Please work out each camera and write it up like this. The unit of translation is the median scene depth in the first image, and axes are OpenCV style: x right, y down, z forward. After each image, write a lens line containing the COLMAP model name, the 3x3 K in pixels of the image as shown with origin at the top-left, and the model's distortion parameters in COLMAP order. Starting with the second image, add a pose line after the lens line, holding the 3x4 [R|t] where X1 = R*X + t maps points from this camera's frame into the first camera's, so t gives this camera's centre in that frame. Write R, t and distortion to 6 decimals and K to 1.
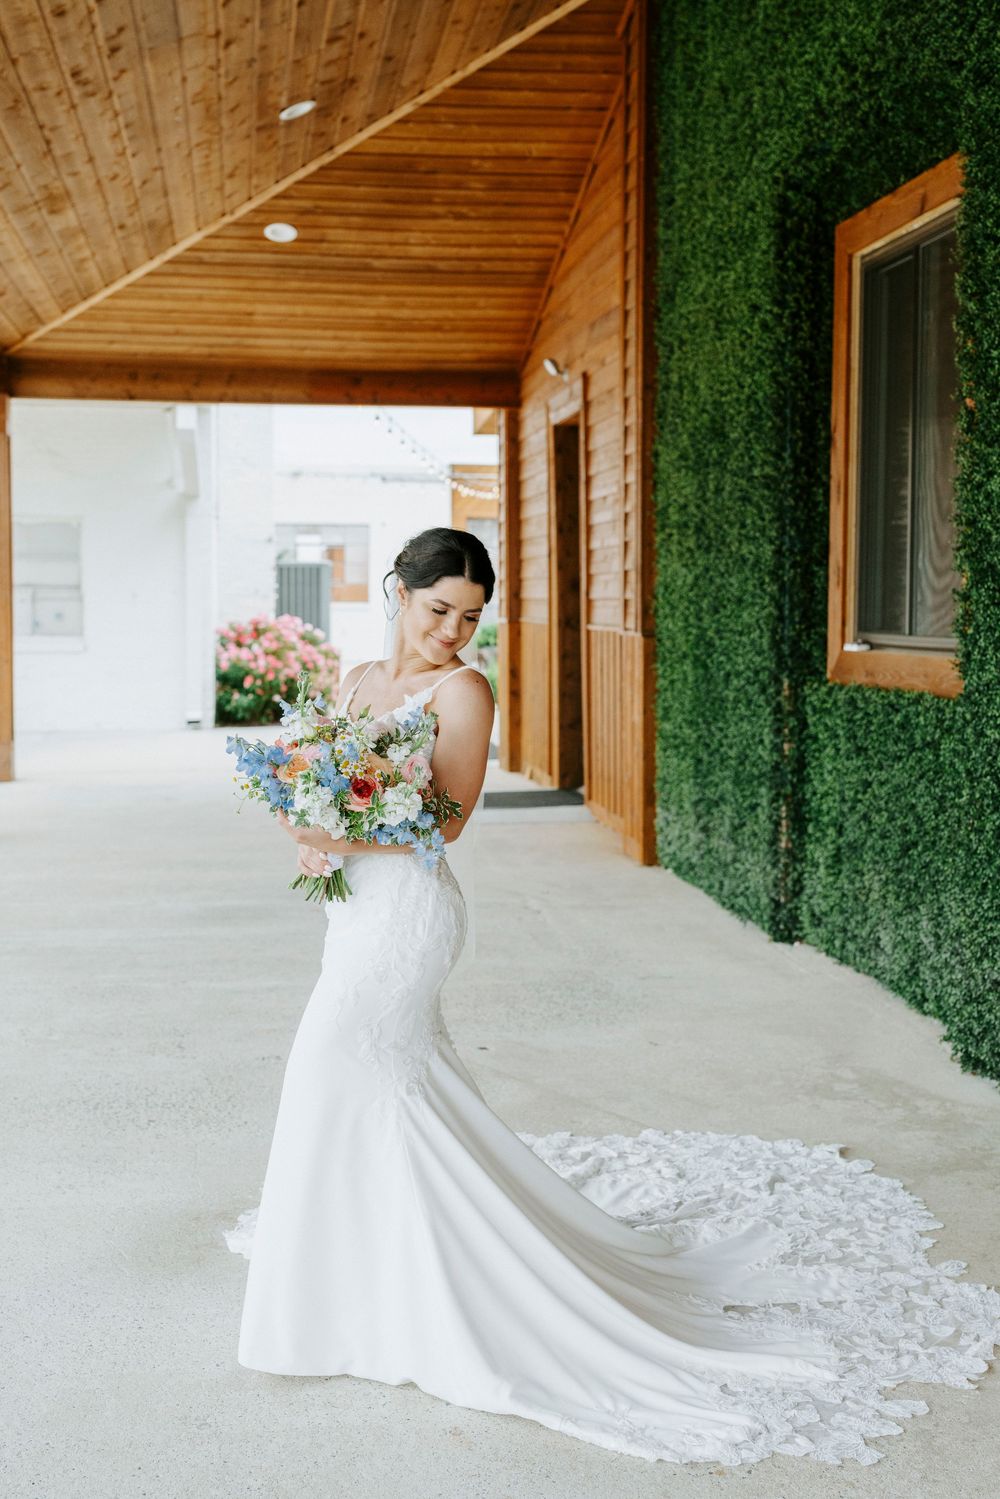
lens RADIAL K [[1728.3, 0, 520.1], [0, 1728.3, 725.1], [0, 0, 1]] dist [-0.008126, -0.011382]
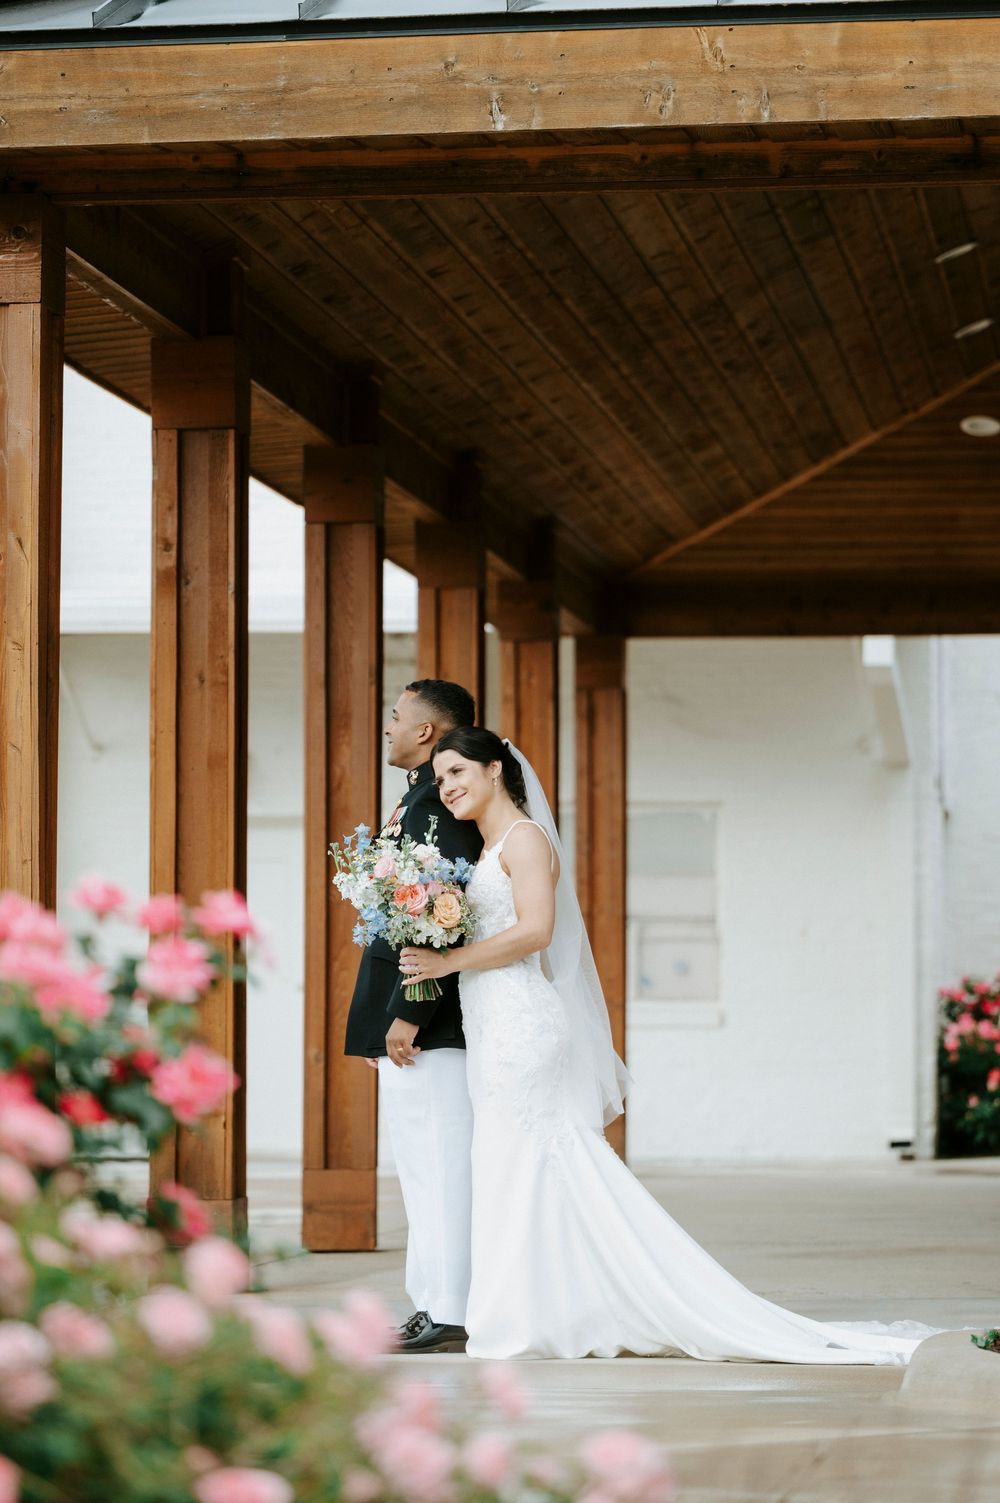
lens RADIAL K [[4614.9, 0, 500.0], [0, 4614.9, 751.5], [0, 0, 1]] dist [0.066225, -0.920654]
pose [[0.957956, -0.022530, -0.286029, 0.216088], [-0.014584, 0.991800, -0.126967, 0.108454], [0.286544, 0.125800, 0.949772, -0.890389]]
